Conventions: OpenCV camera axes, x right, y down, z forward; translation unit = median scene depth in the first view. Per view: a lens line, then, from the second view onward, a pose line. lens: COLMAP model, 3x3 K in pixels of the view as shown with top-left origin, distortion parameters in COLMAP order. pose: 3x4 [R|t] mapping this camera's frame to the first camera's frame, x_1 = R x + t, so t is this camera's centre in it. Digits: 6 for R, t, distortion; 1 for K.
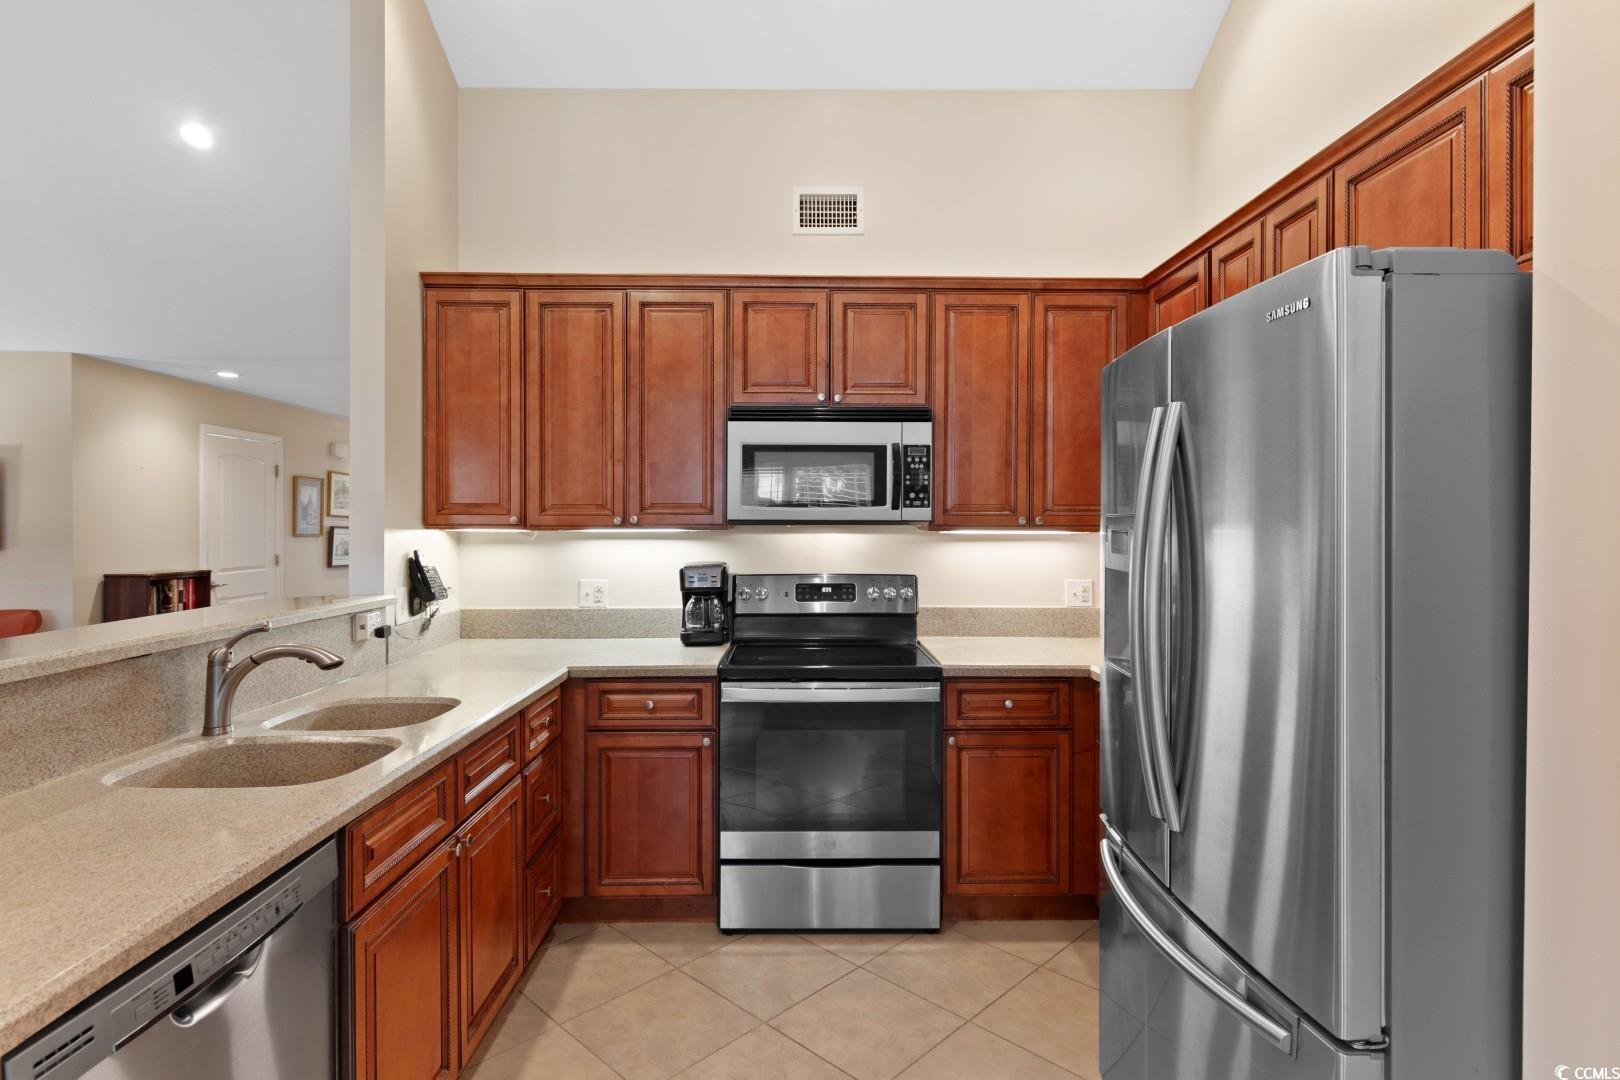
lens RADIAL K [[830.8, 0, 810.6], [0, 830.8, 520.9], [0, 0, 1]] dist [0.007440, -0.003834]
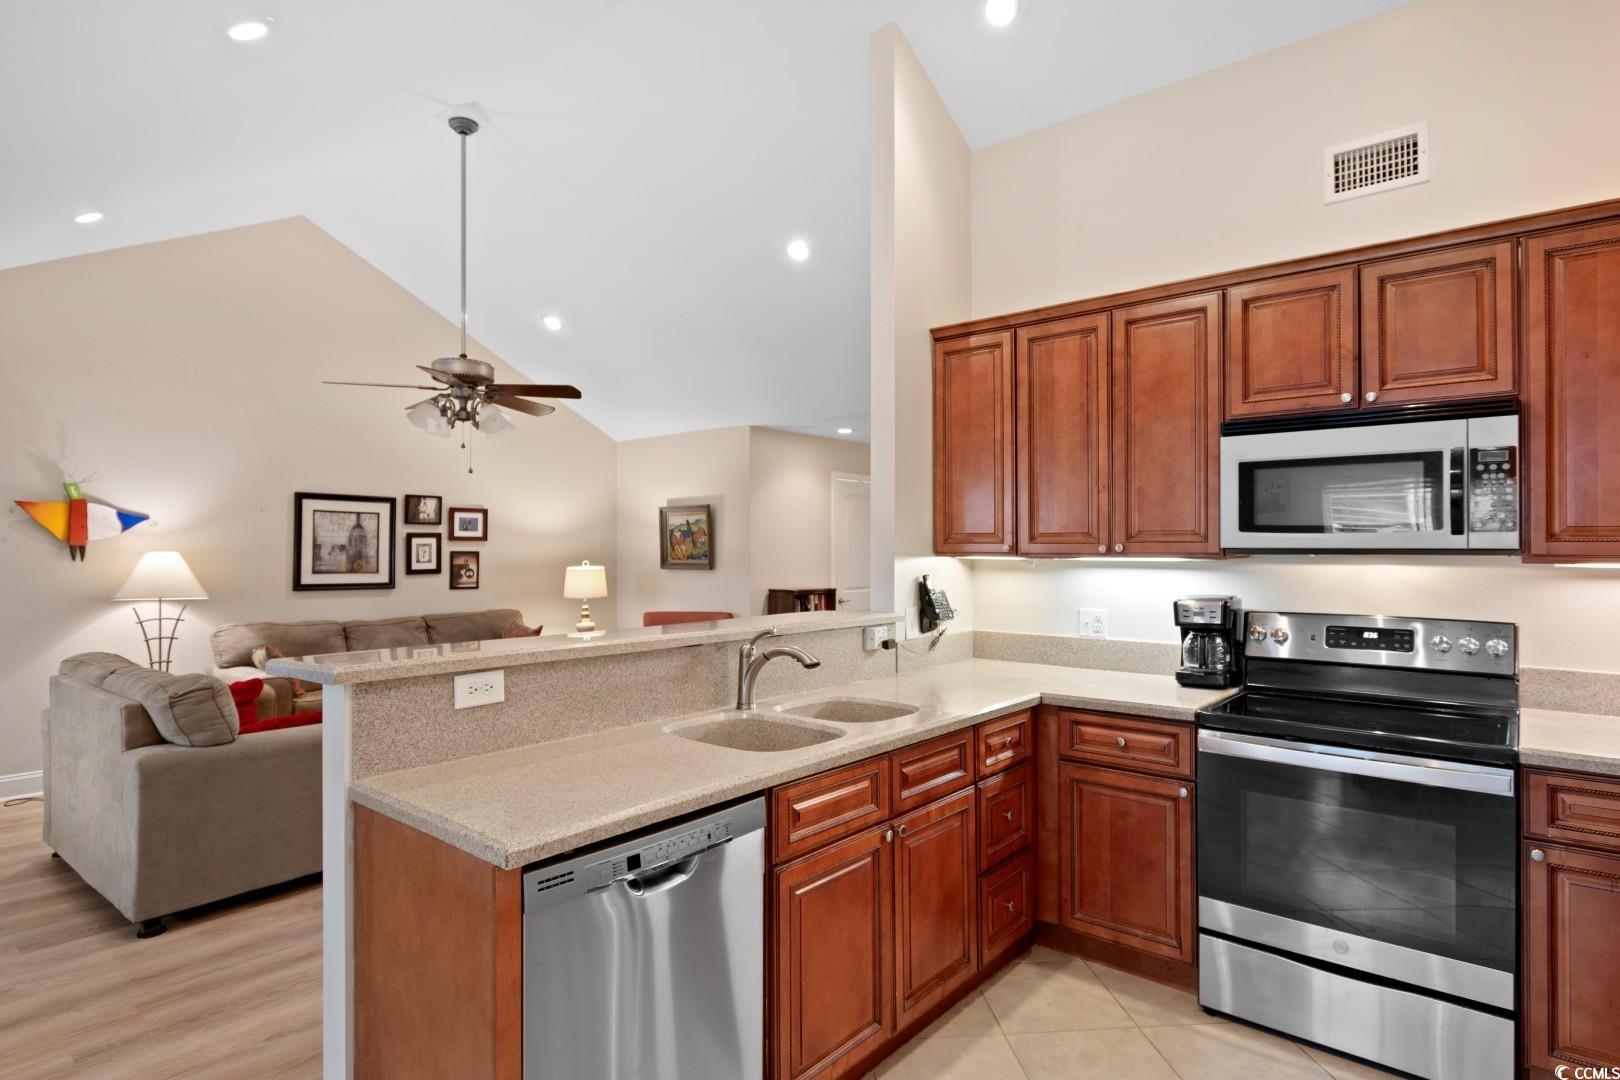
lens RADIAL K [[854.1, 0, 810.4], [0, 854.1, 536.6], [0, 0, 1]] dist [0.005549, -0.007211]
pose [[0.753670, -0.009129, -0.657190, 0.166707], [-0.000038, 0.999903, -0.013933, -0.000857], [0.657254, 0.010526, 0.753596, 0.022651]]
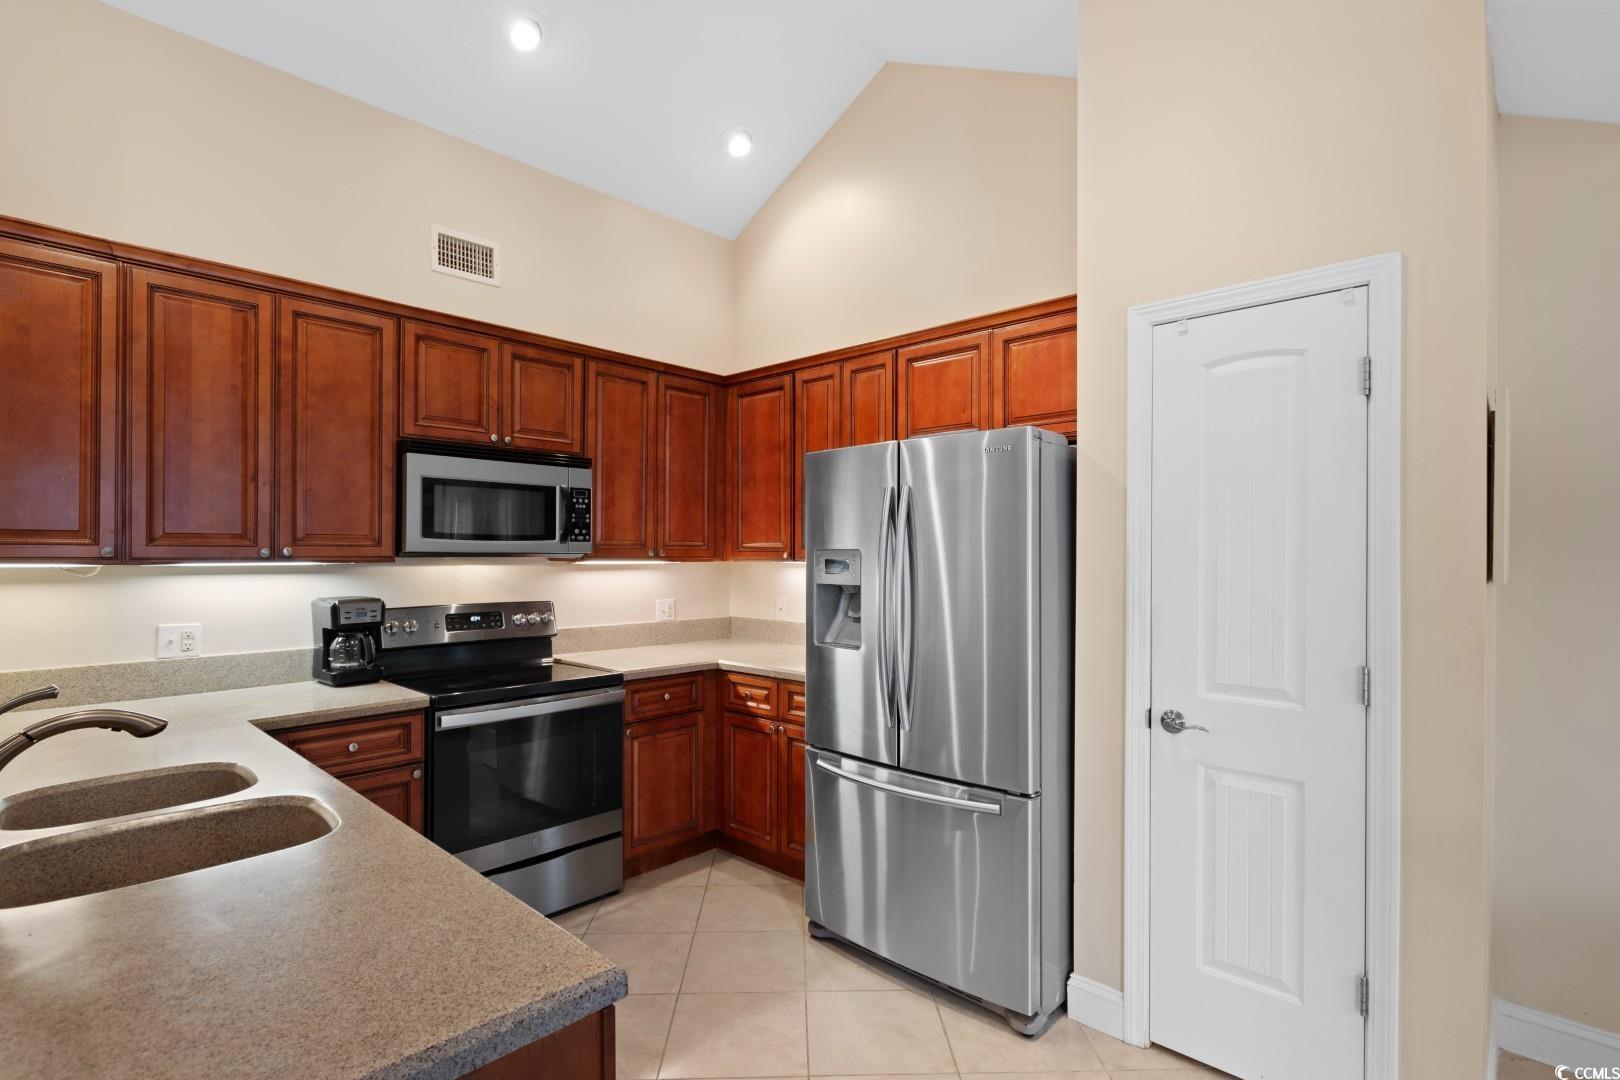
lens RADIAL K [[782.9, 0, 818.5], [0, 782.9, 552.9], [0, 0, 1]] dist [0.006026, -0.002622]
pose [[0.690834, 0.000627, 0.723013, -0.428529], [-0.000155, 1.000000, -0.000719, 0.000209], [-0.723013, 0.000385, 0.690834, -0.000389]]
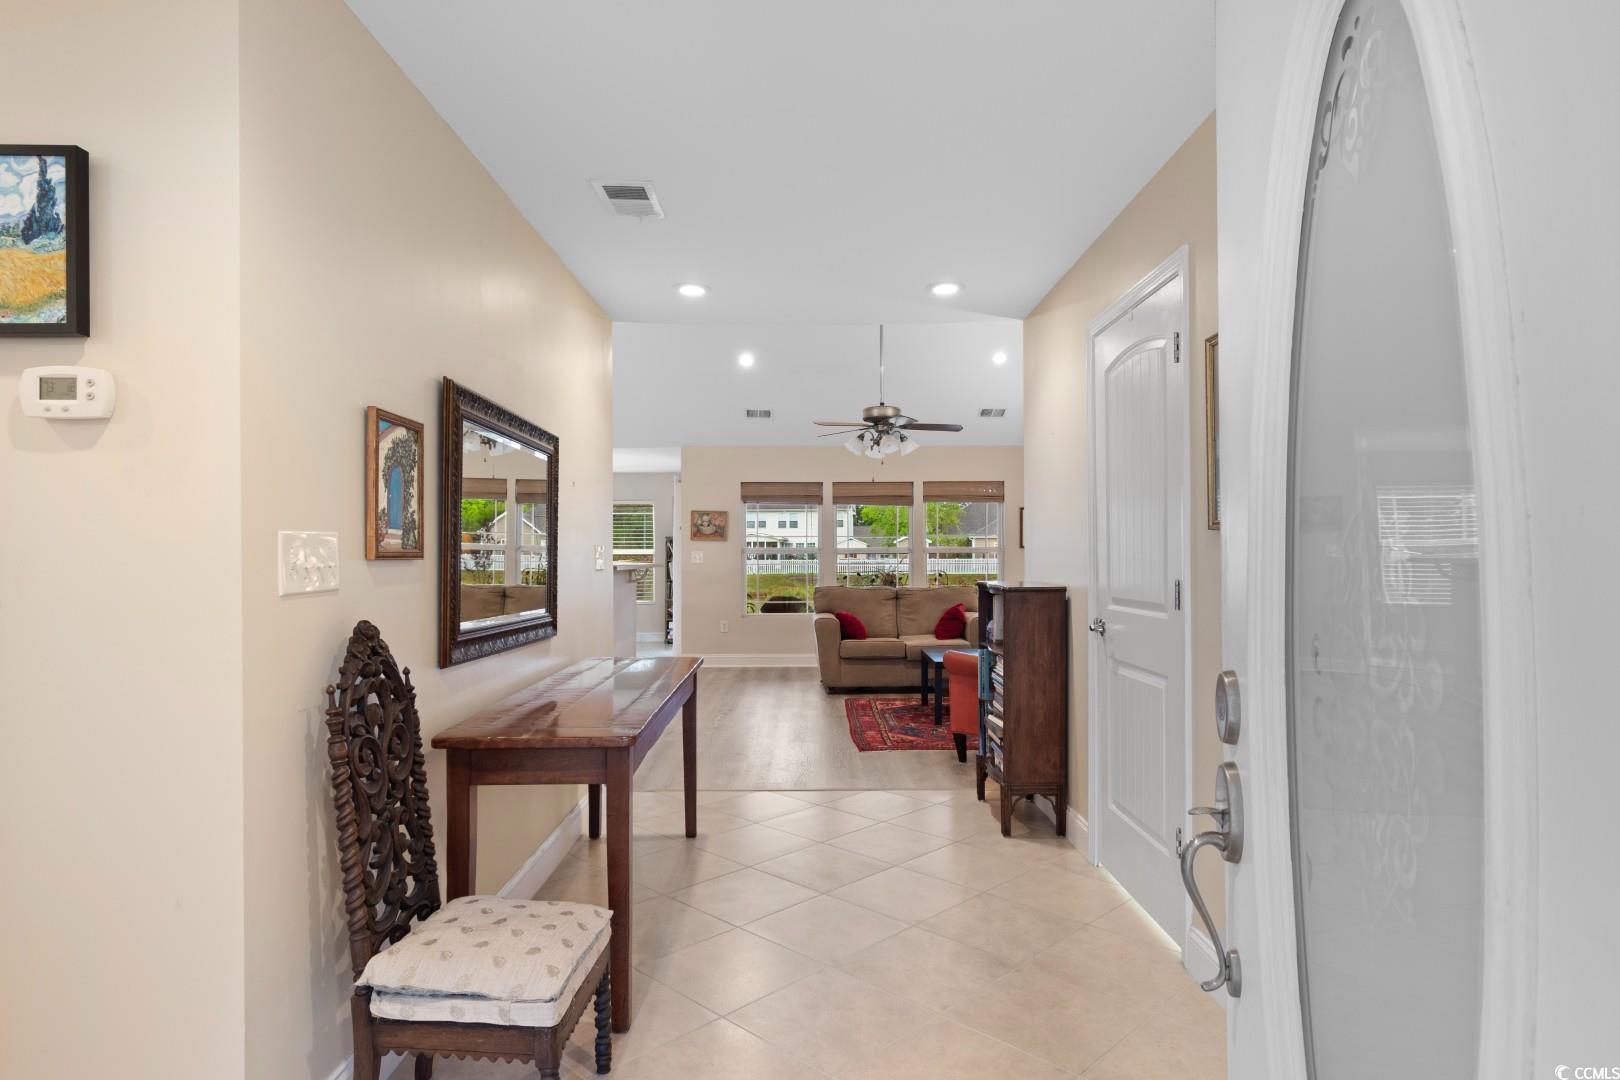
lens RADIAL K [[854.1, 0, 807.5], [0, 854.1, 549.9], [0, 0, 1]] dist [0.005549, -0.007211]
pose [[-0.999915, 0.005748, 0.011729, -1.073310], [0.005665, 0.999958, -0.007147, 0.066138], [-0.011769, -0.007080, -0.999906, 2.936159]]
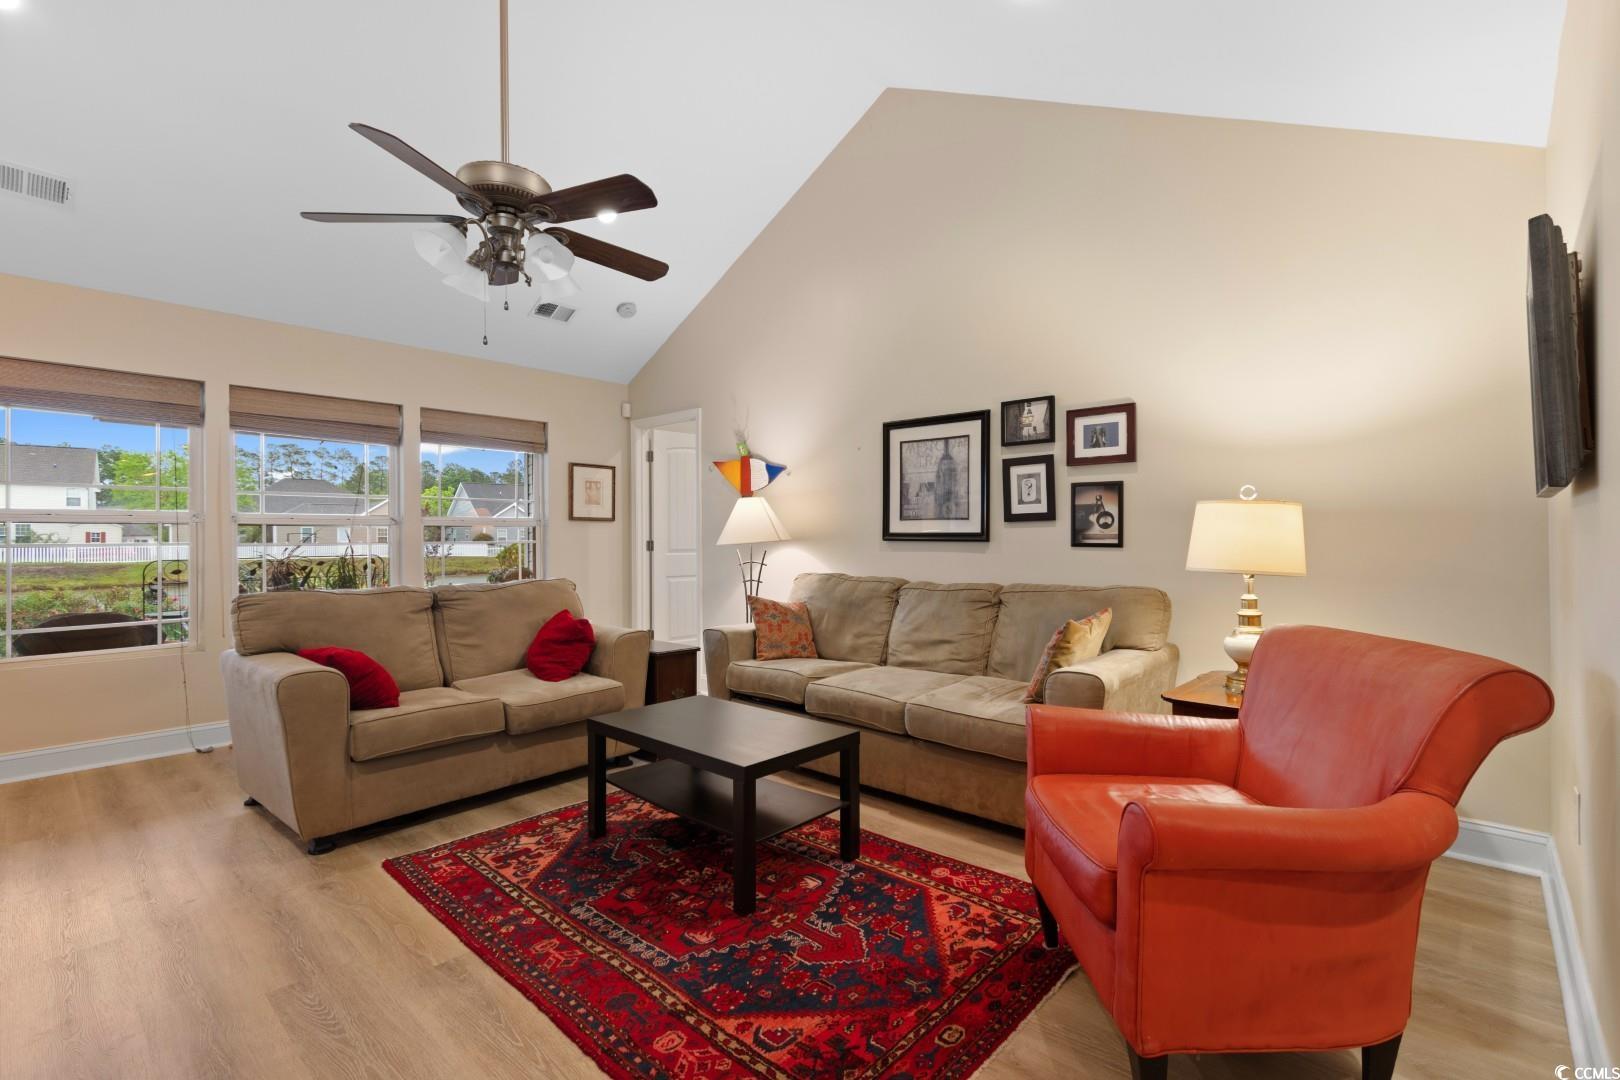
lens RADIAL K [[717.7, 0, 807.4], [0, 717.7, 538.5], [0, 0, 1]] dist [0.004753, -0.001955]
pose [[-0.683011, 0.004452, -0.730395, -0.884369], [0.004725, 0.999987, 0.001676, 0.087886], [0.730393, -0.002307, -0.683023, 1.537166]]
